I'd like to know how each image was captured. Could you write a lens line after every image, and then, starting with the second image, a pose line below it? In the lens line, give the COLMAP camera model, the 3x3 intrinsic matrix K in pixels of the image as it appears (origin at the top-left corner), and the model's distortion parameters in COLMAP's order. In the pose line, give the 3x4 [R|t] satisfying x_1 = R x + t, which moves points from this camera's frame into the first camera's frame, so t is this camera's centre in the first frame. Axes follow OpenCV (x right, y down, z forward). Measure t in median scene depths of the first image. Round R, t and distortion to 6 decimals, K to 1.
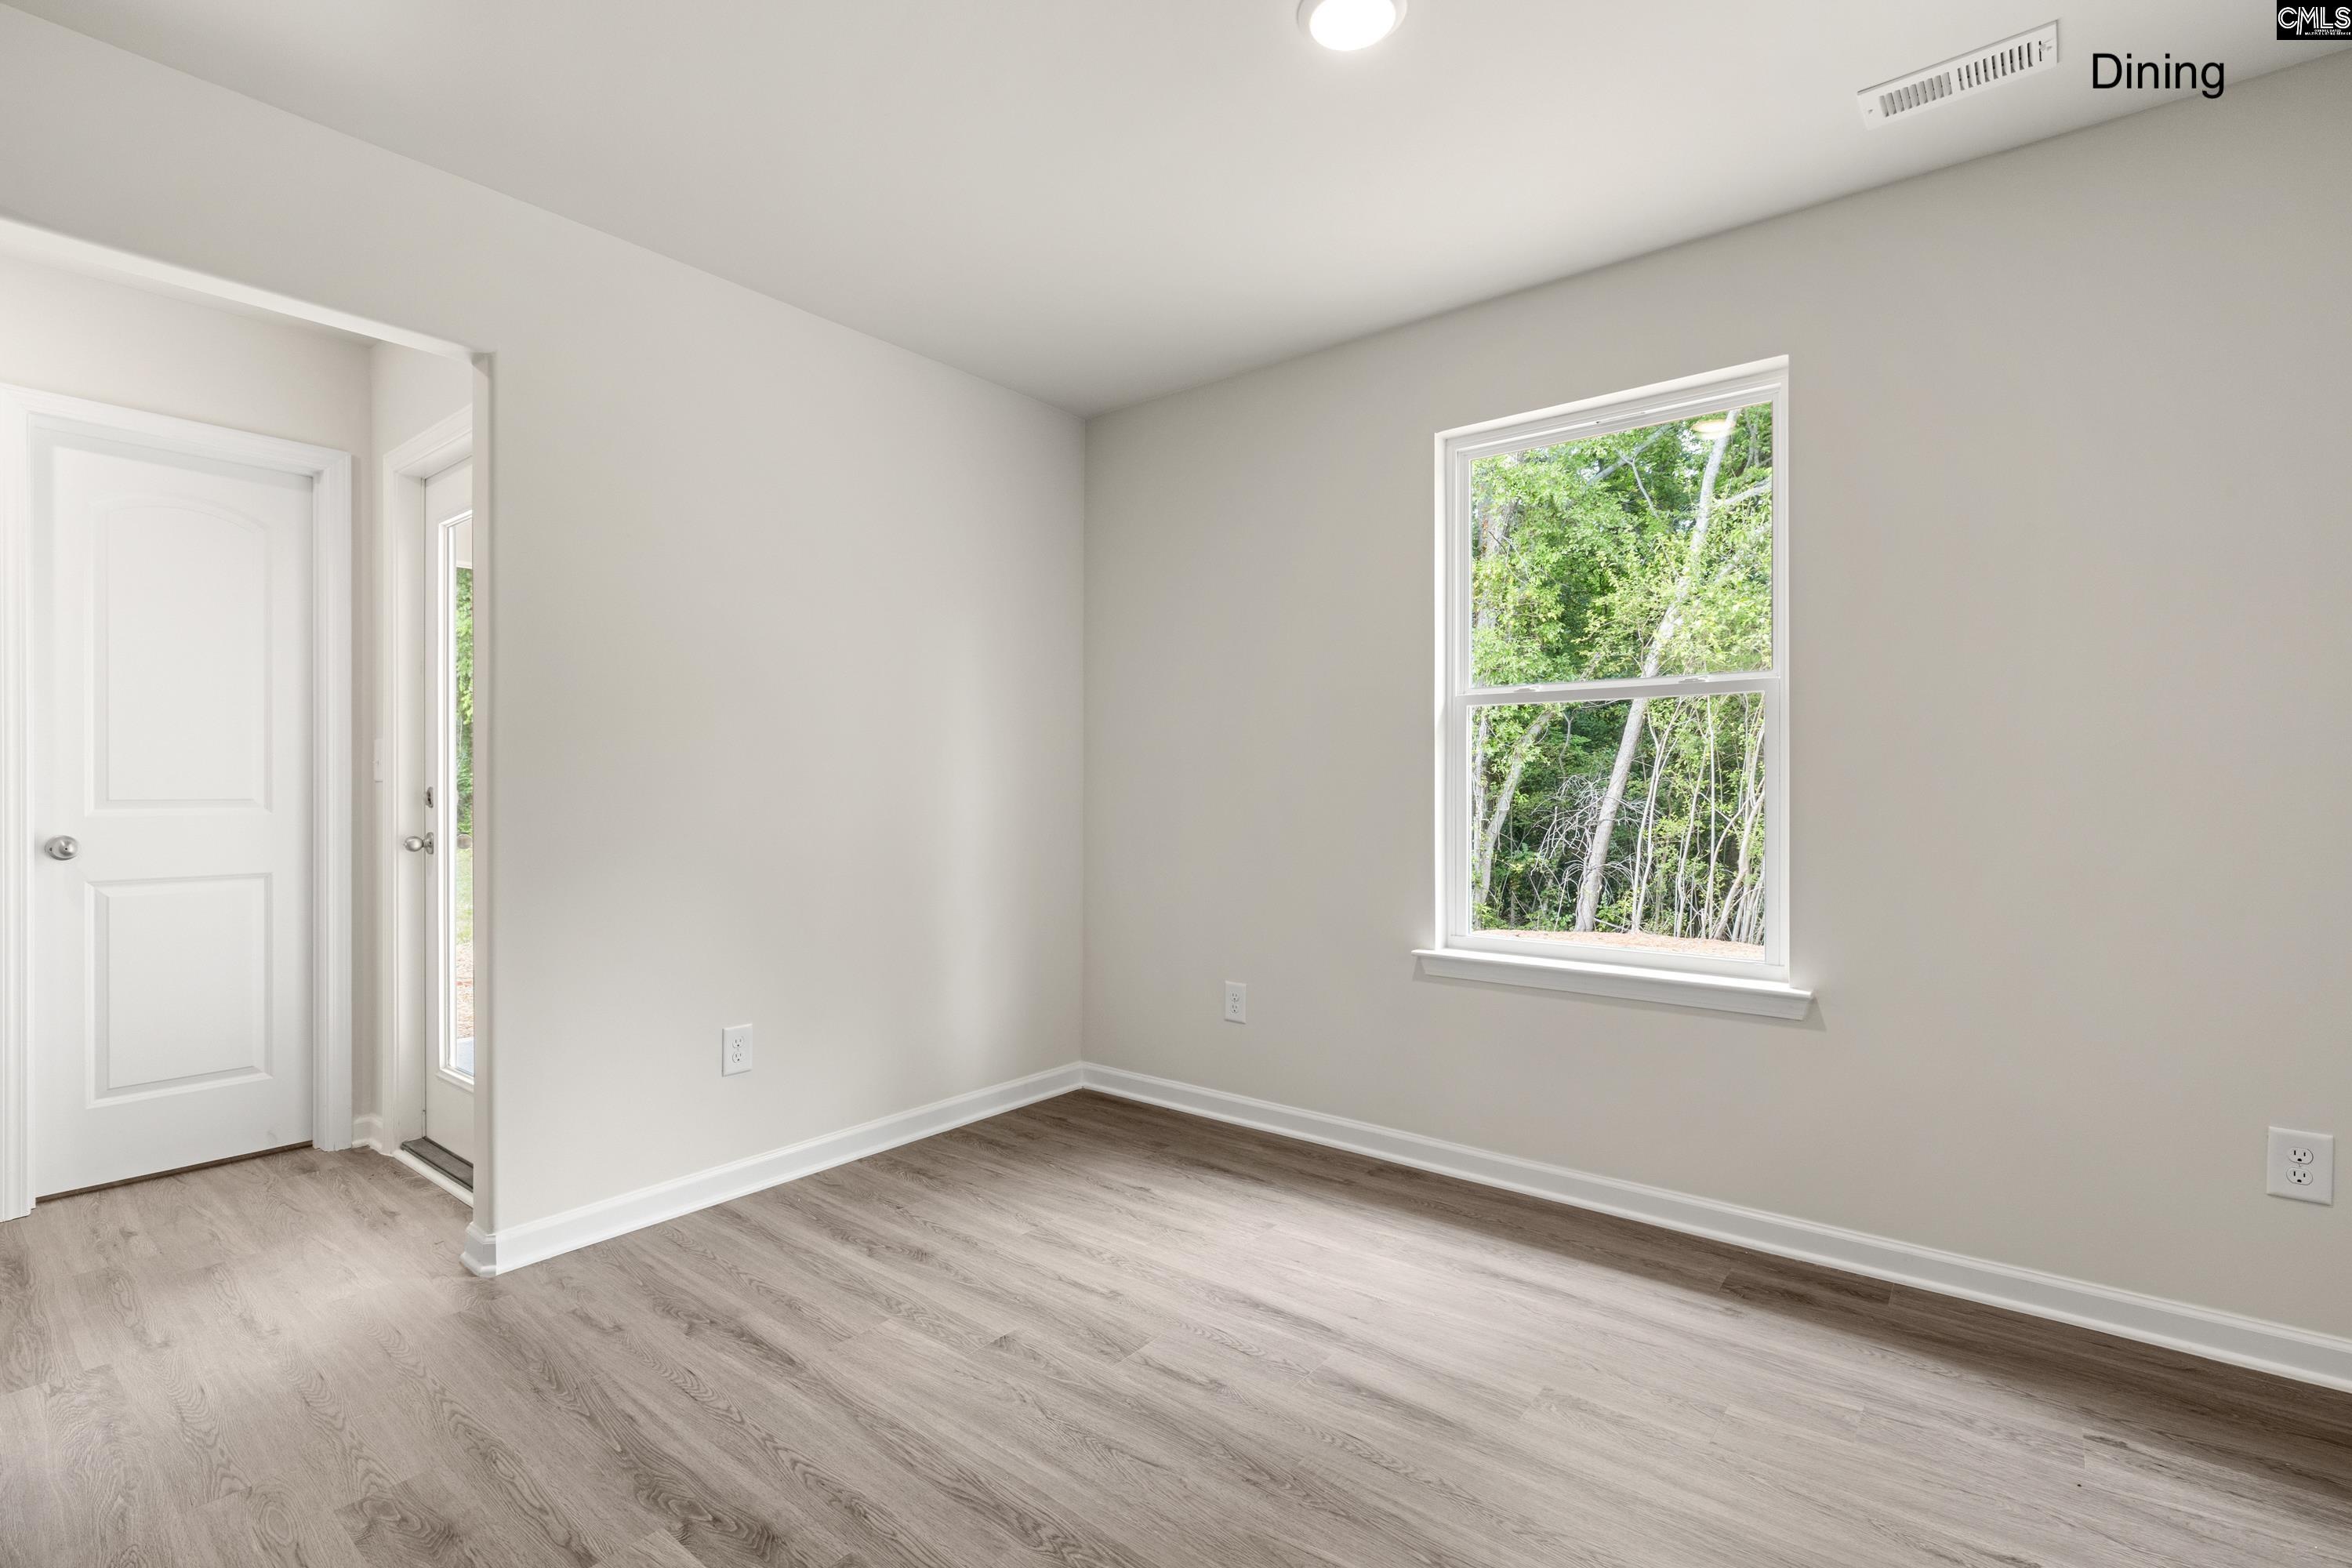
lens RADIAL K [[1058.5, 0, 1195.8], [0, 1058.5, 789.5], [0, 0, 1]] dist [-0.004745, 0.000464]
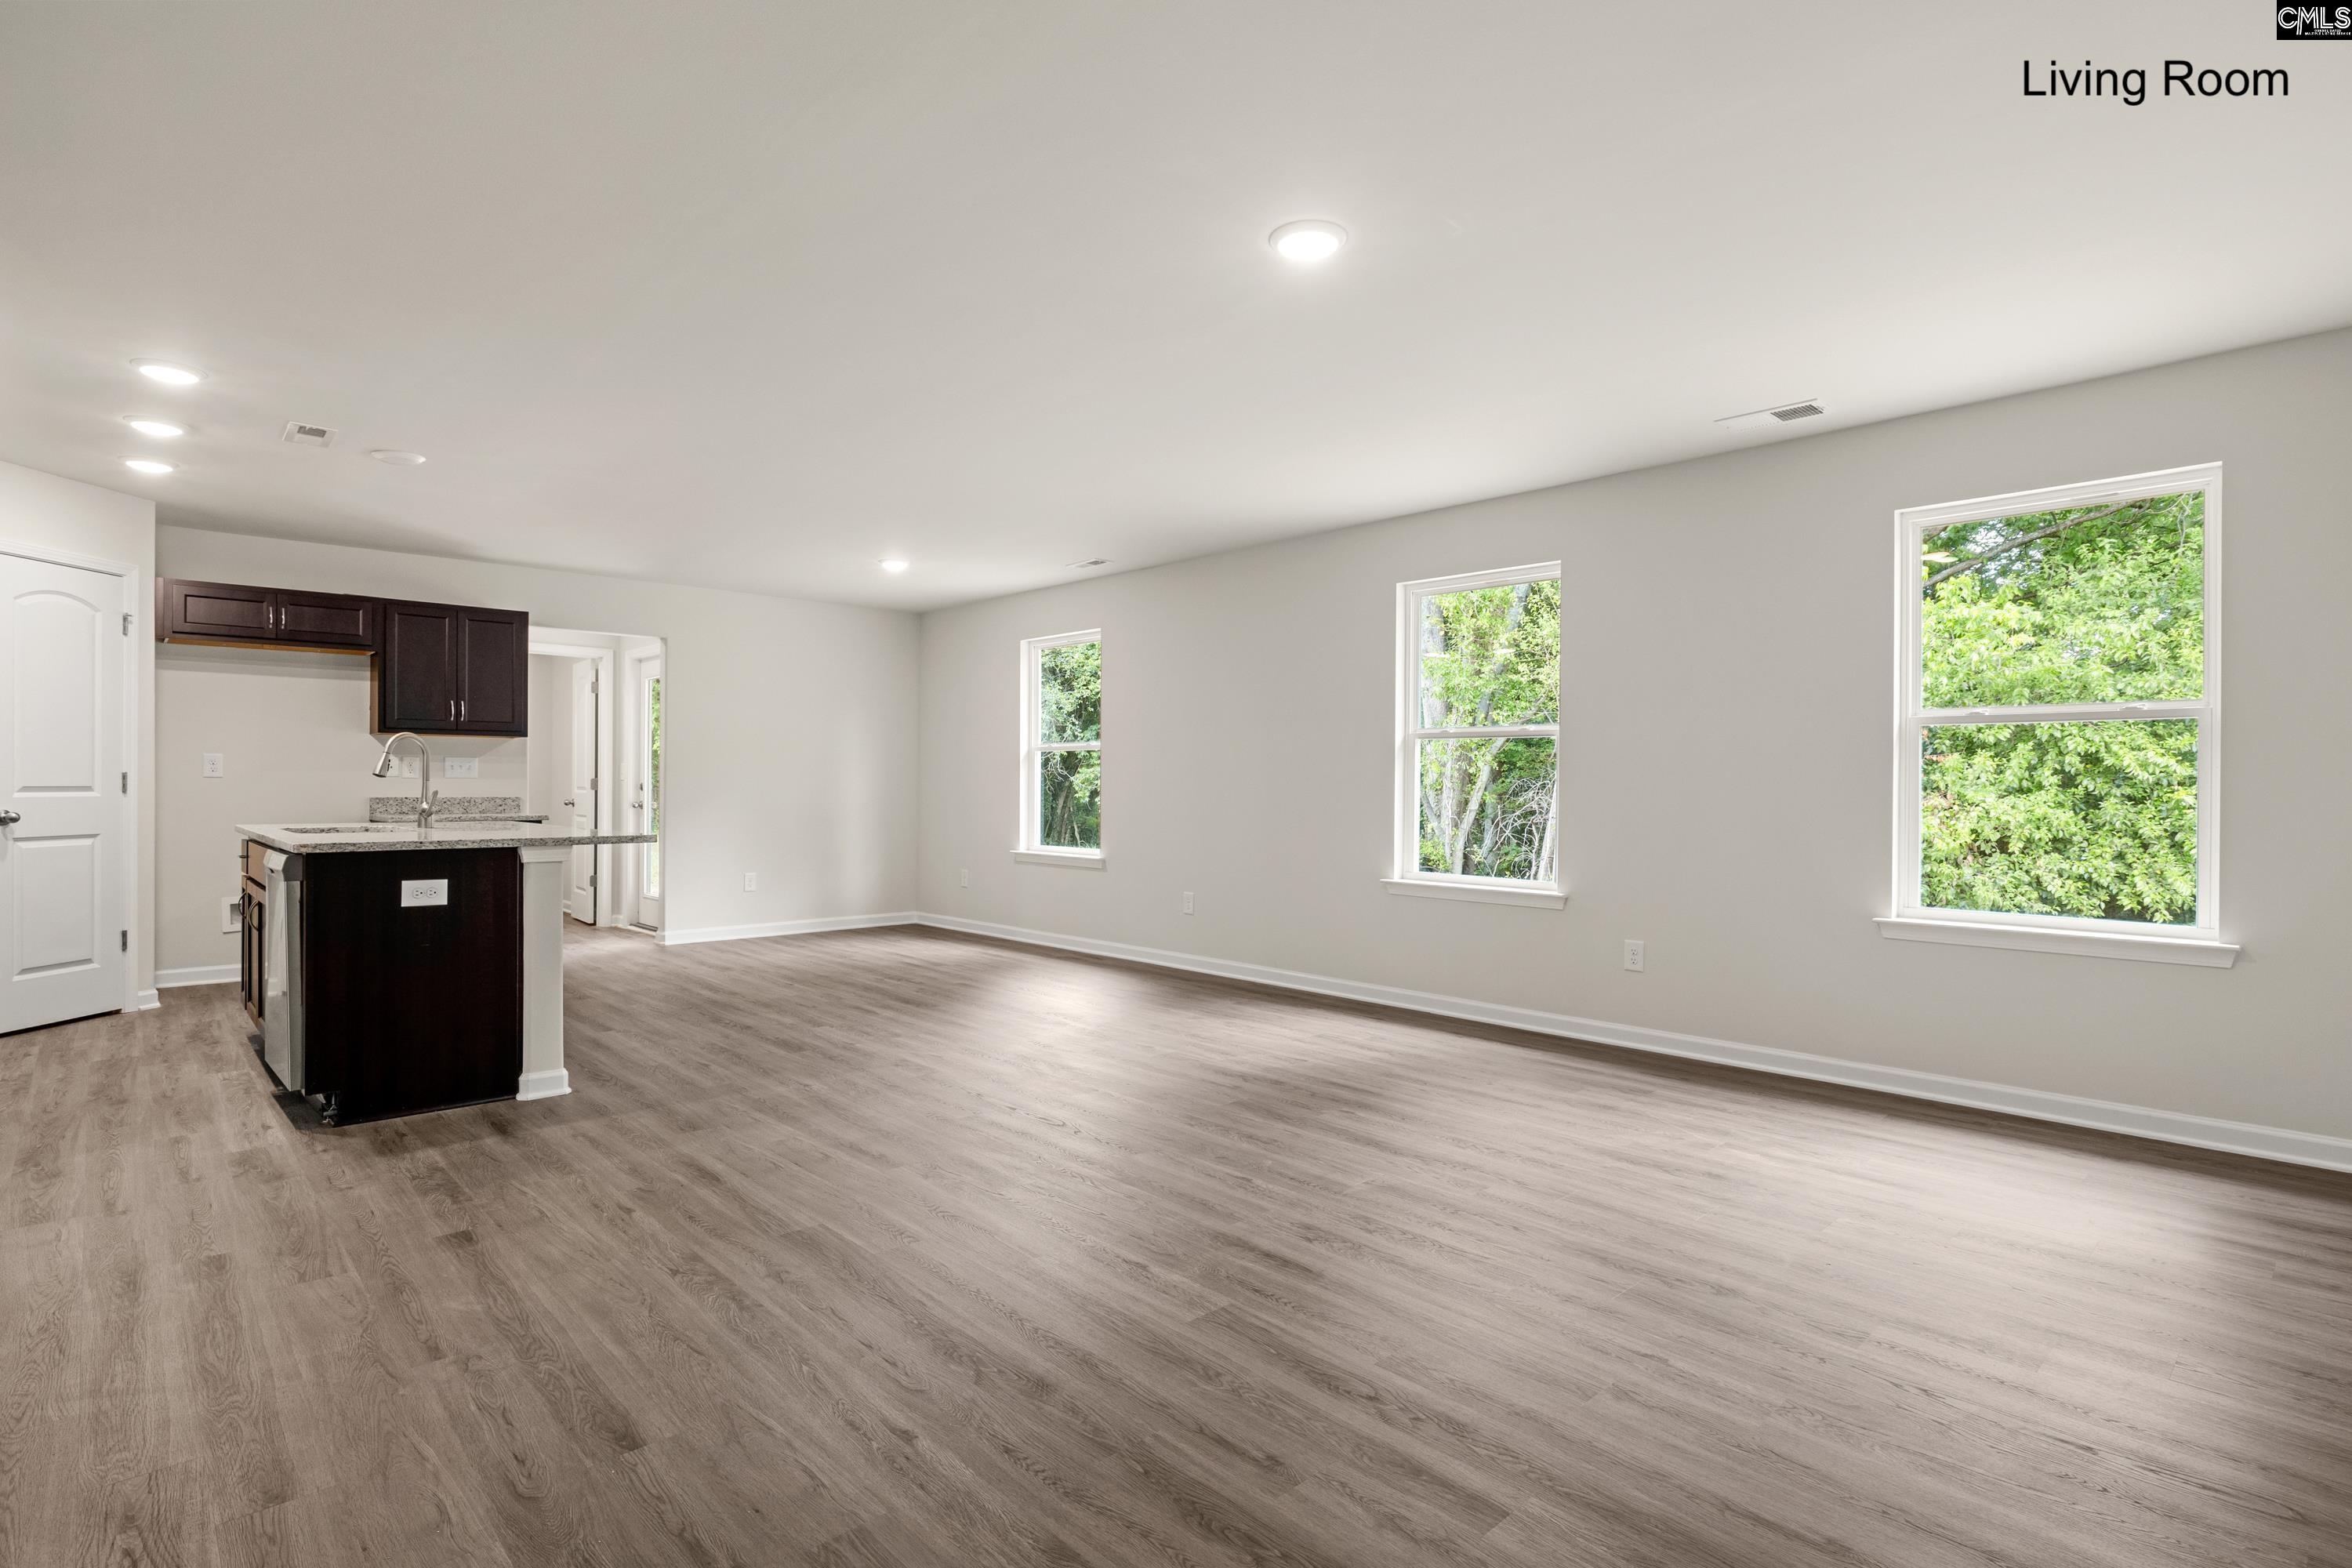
lens RADIAL K [[1203.5, 0, 1165.7], [0, 1203.5, 792.2], [0, 0, 1]] dist [0.015534, -0.000599]
pose [[0.982783, 0.005010, -0.184696, 0.239573], [-0.005847, 0.999975, -0.003987, 0.005136], [0.184671, 0.004998, 0.982788, -0.370191]]
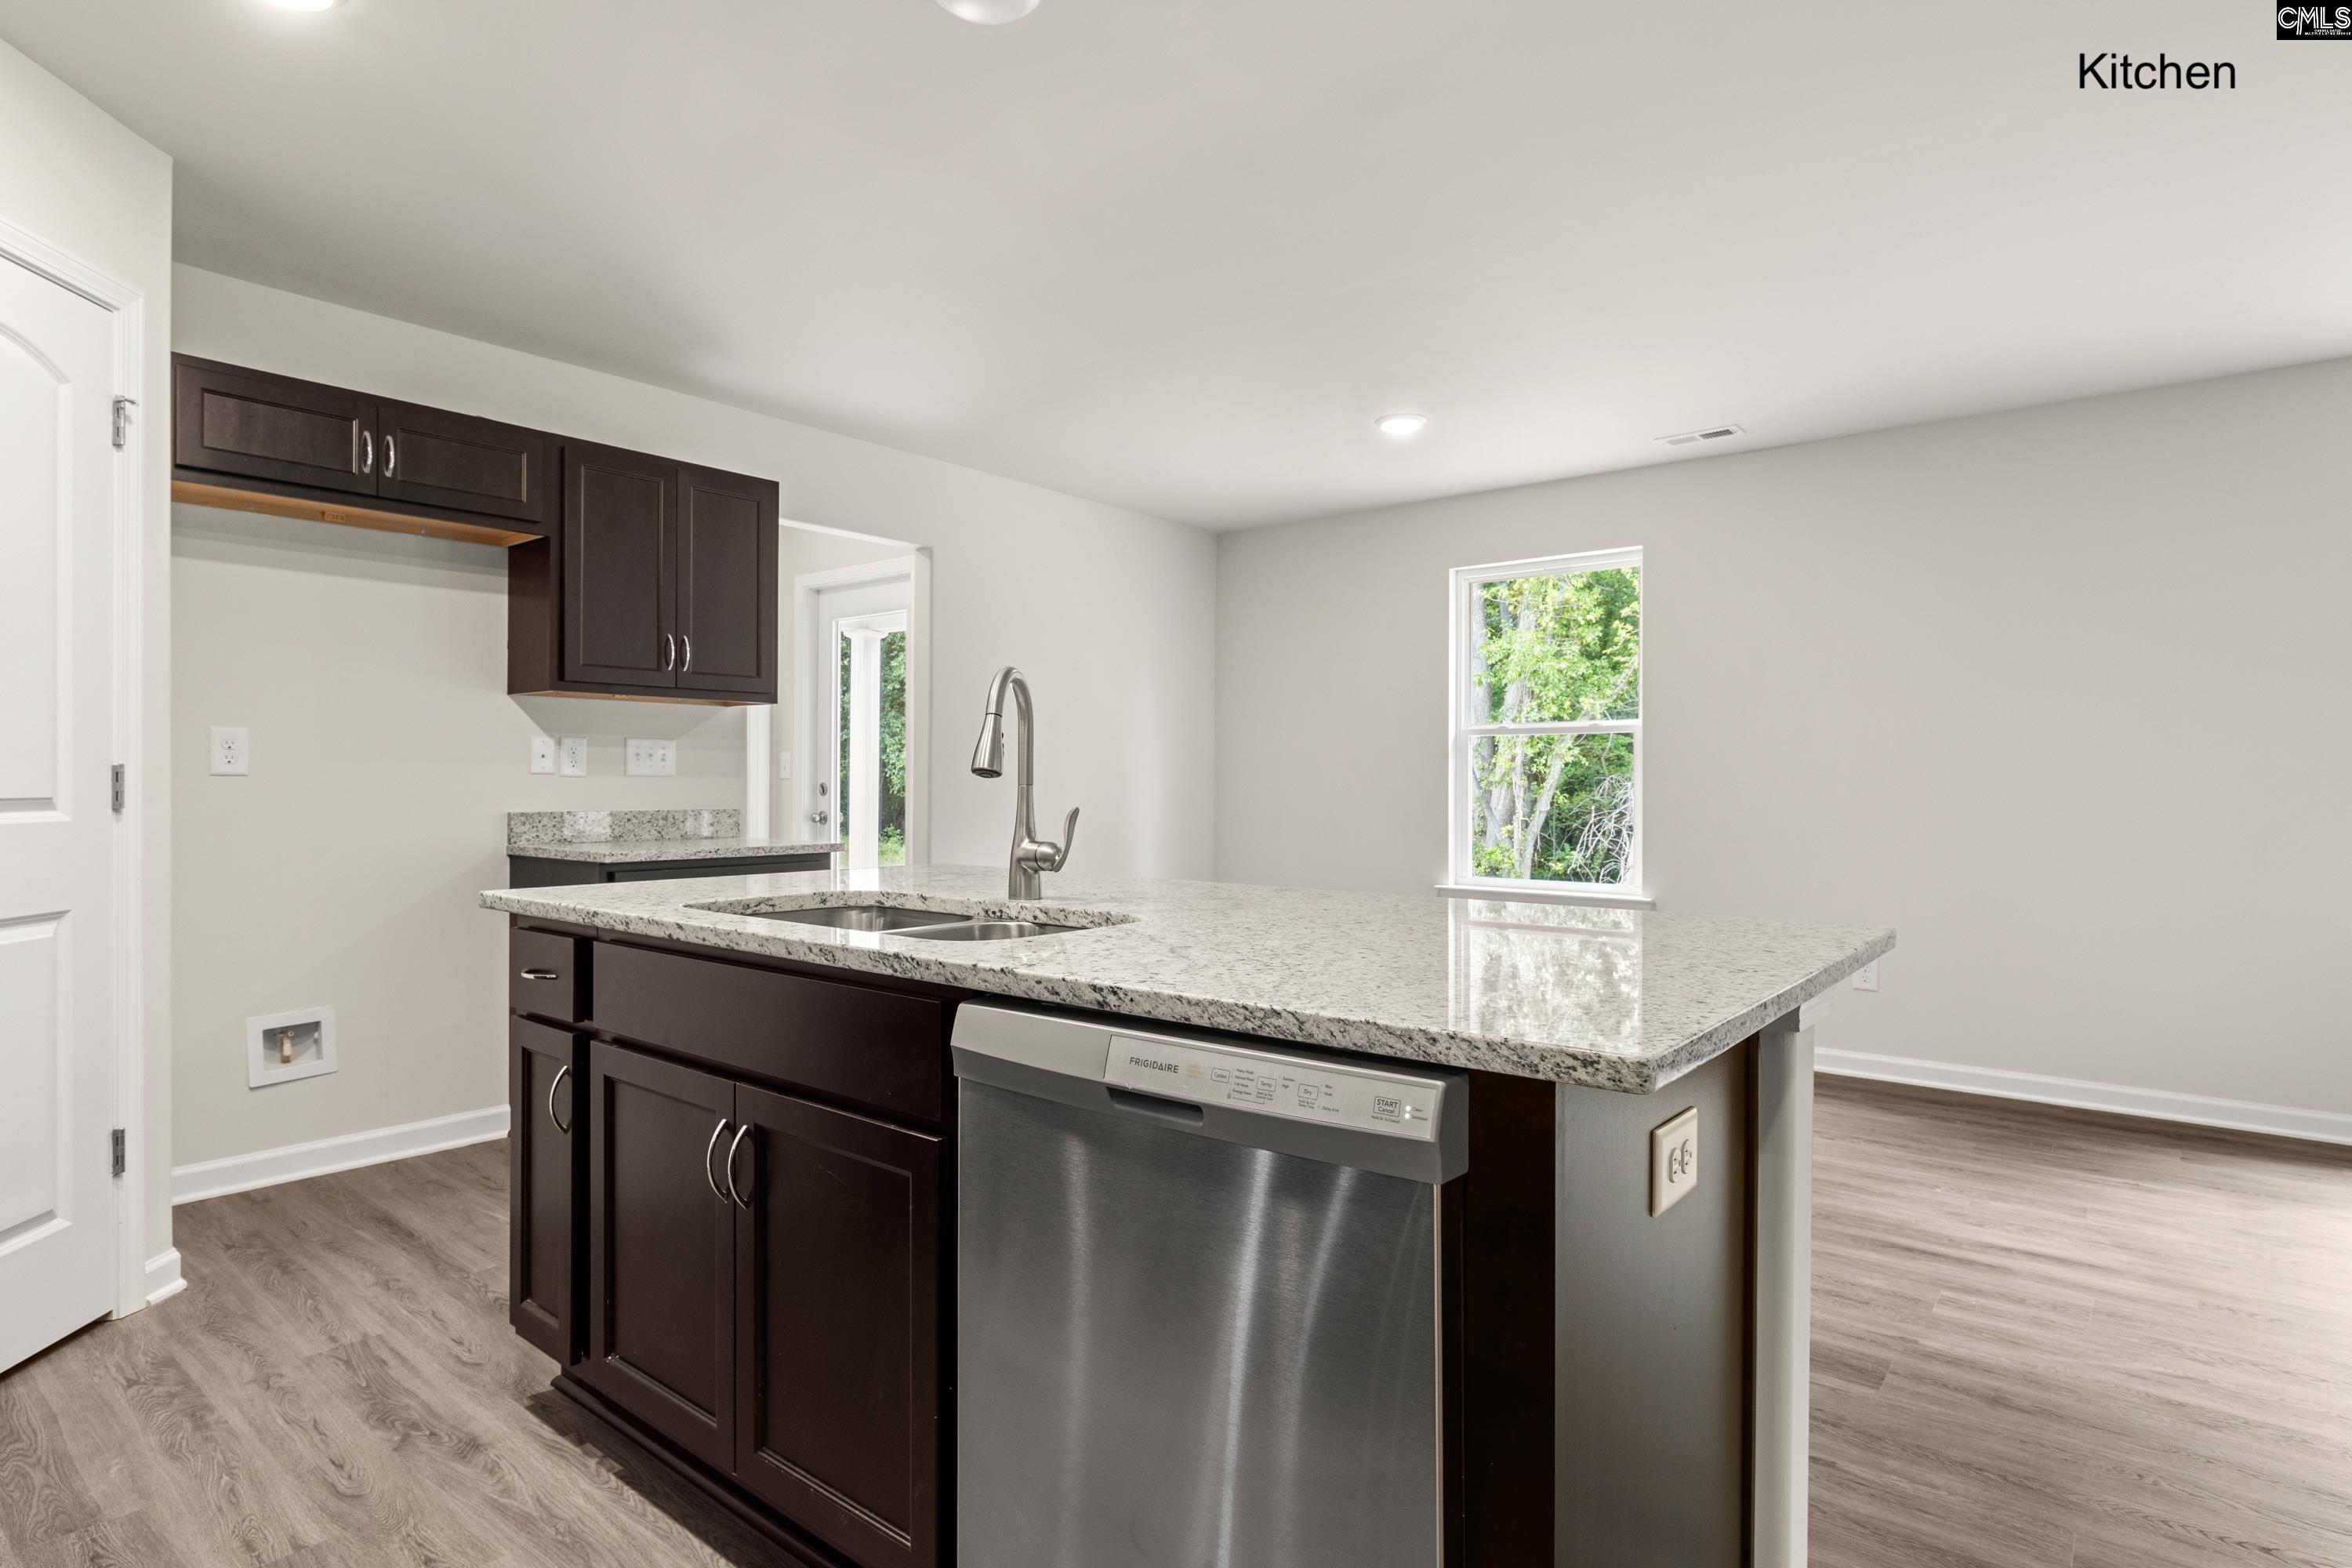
lens RADIAL K [[1240.4, 0, 1166.9], [0, 1240.4, 789.4], [0, 0, 1]] dist [0.019749, 0.000356]
pose [[0.999529, 0.002502, -0.030585, -0.033197], [-0.002529, 0.999996, -0.000857, 0.001971], [0.030583, 0.000934, 0.999532, -0.204646]]
